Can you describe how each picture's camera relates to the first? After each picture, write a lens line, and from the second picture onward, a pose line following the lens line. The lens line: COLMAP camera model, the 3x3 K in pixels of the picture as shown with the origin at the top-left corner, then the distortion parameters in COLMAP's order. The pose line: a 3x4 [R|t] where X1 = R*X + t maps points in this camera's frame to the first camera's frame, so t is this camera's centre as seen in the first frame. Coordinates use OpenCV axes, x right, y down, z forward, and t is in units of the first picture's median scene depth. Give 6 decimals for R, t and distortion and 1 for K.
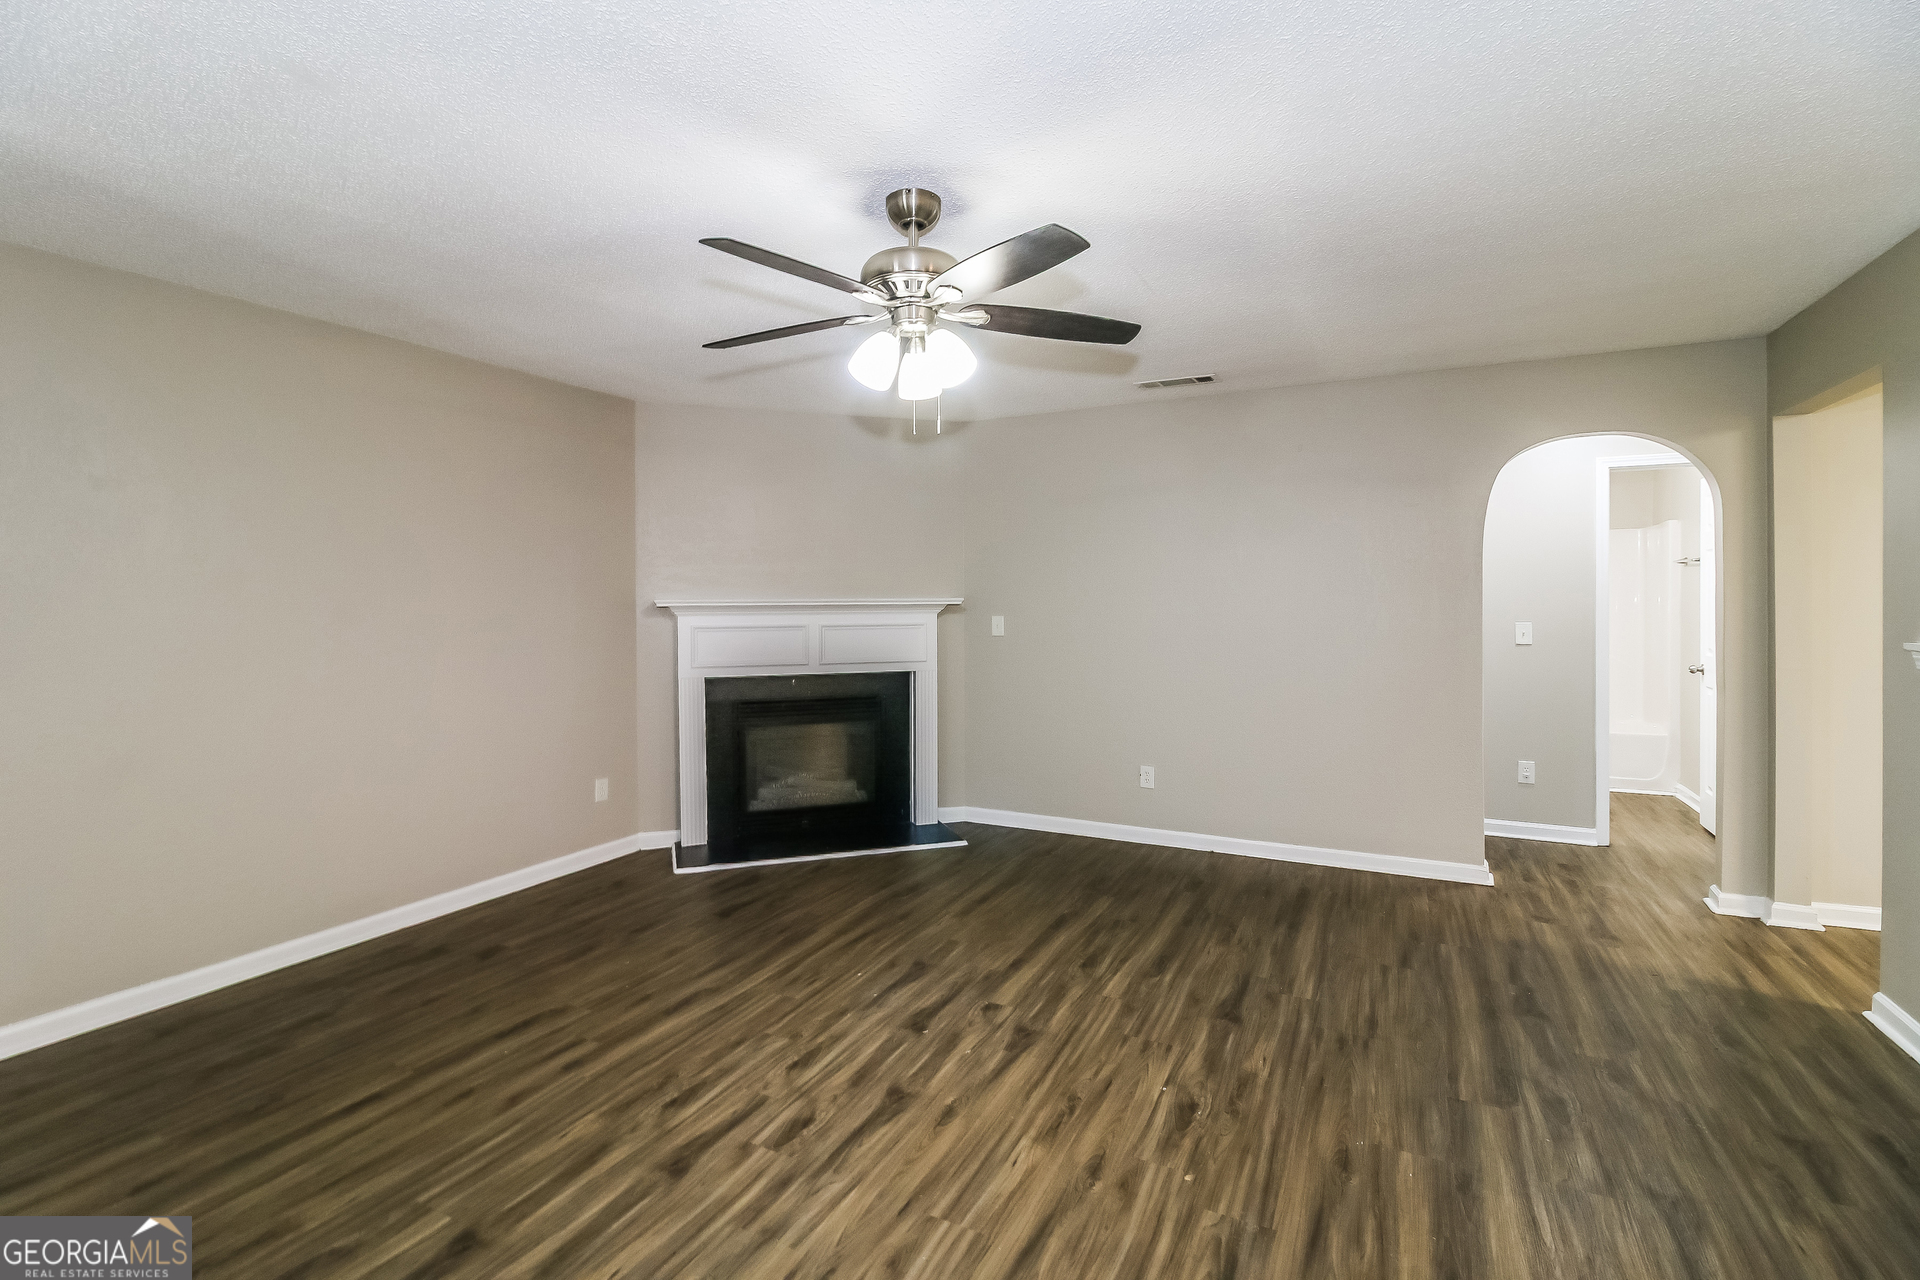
lens RADIAL K [[881.4, 0, 955.0], [0, 881.4, 622.0], [0, 0, 1]] dist [-0.000873, -0.010192]
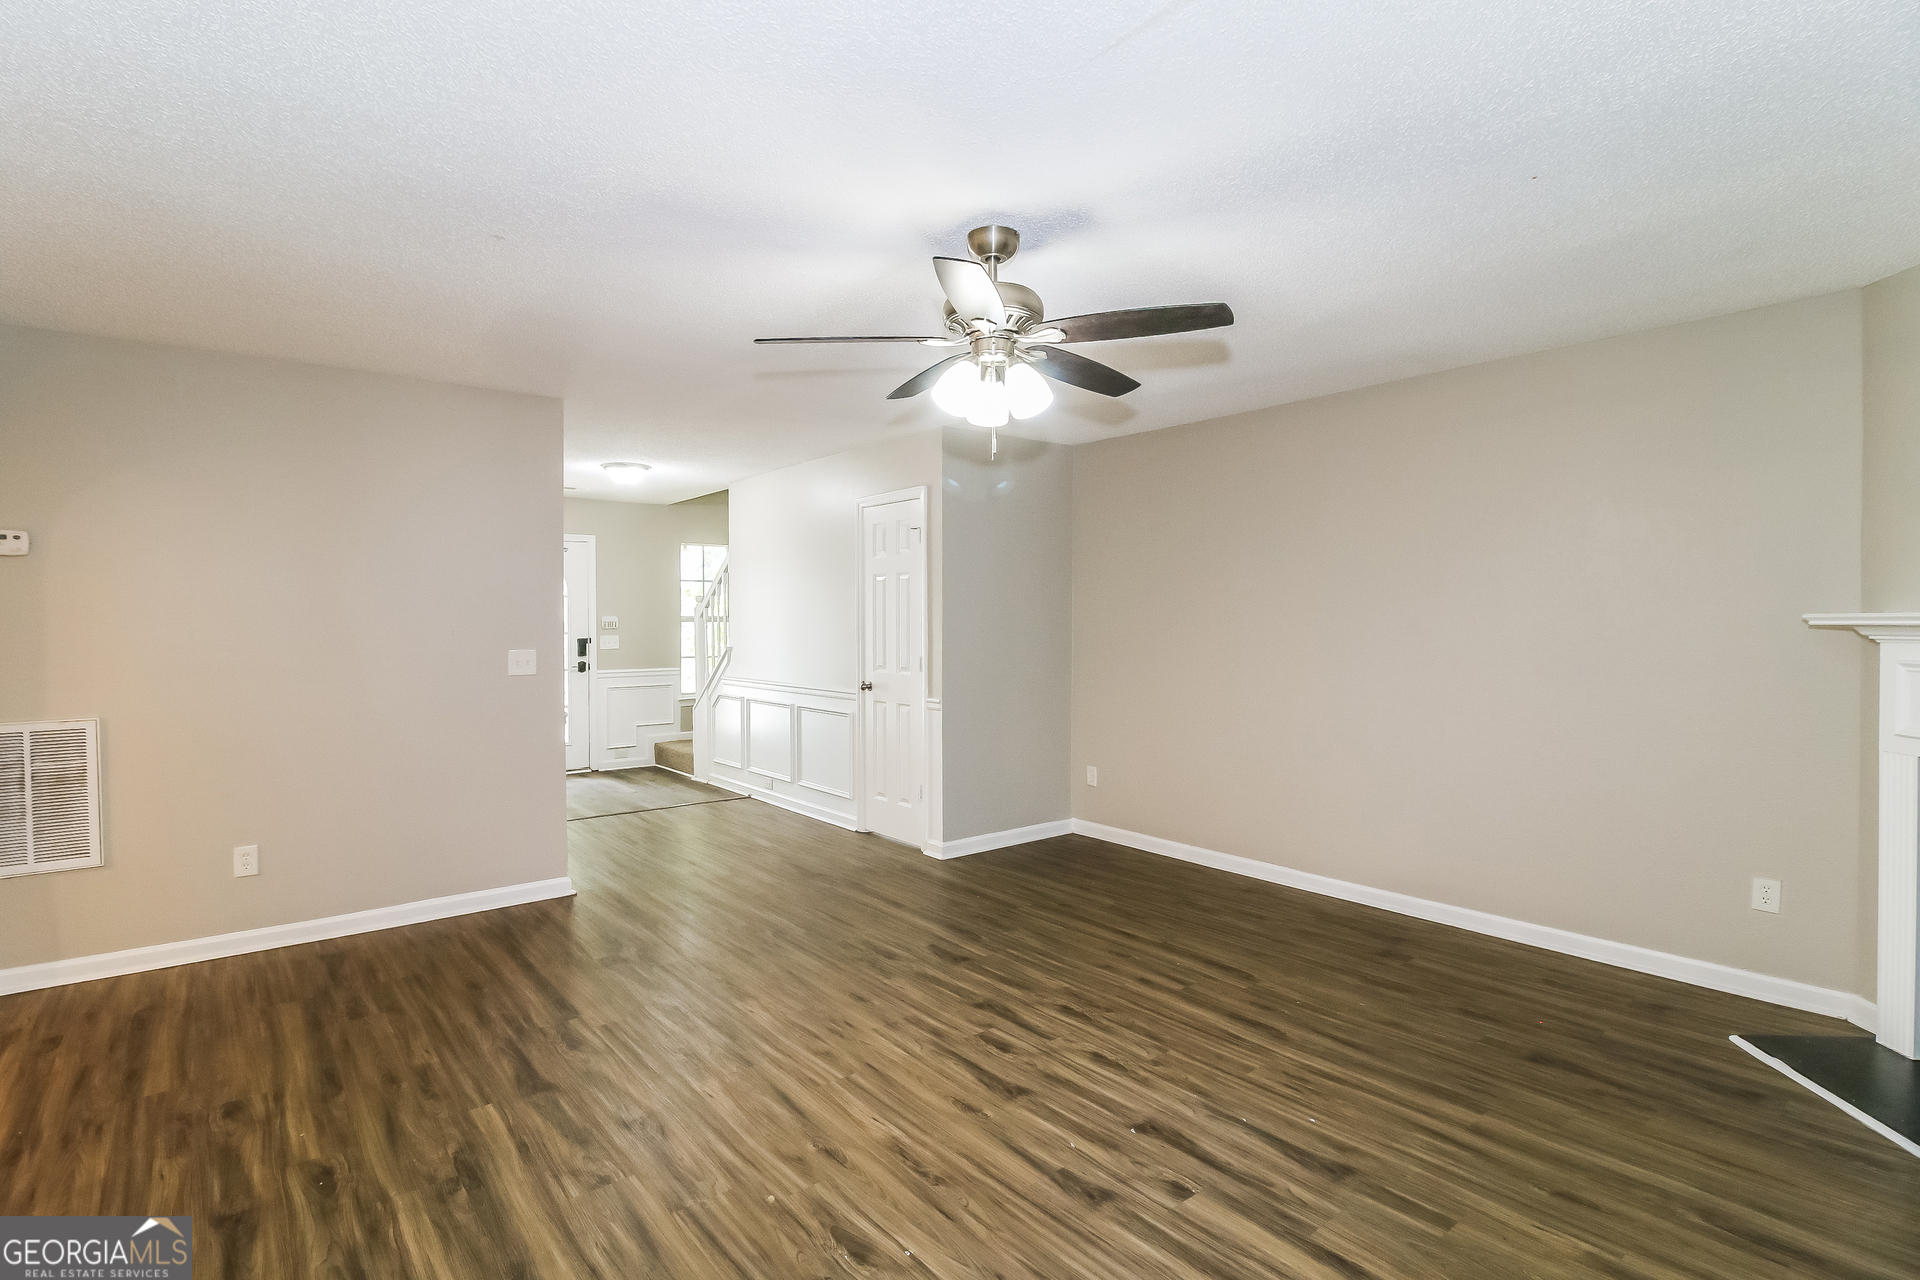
lens RADIAL K [[881.4, 0, 955.0], [0, 881.4, 622.0], [0, 0, 1]] dist [-0.000873, -0.010192]
pose [[-0.393044, 0.009715, -0.919468, 0.907251], [-0.017620, 0.999681, 0.018095, -0.050279], [0.919351, 0.023313, -0.392748, 1.286497]]
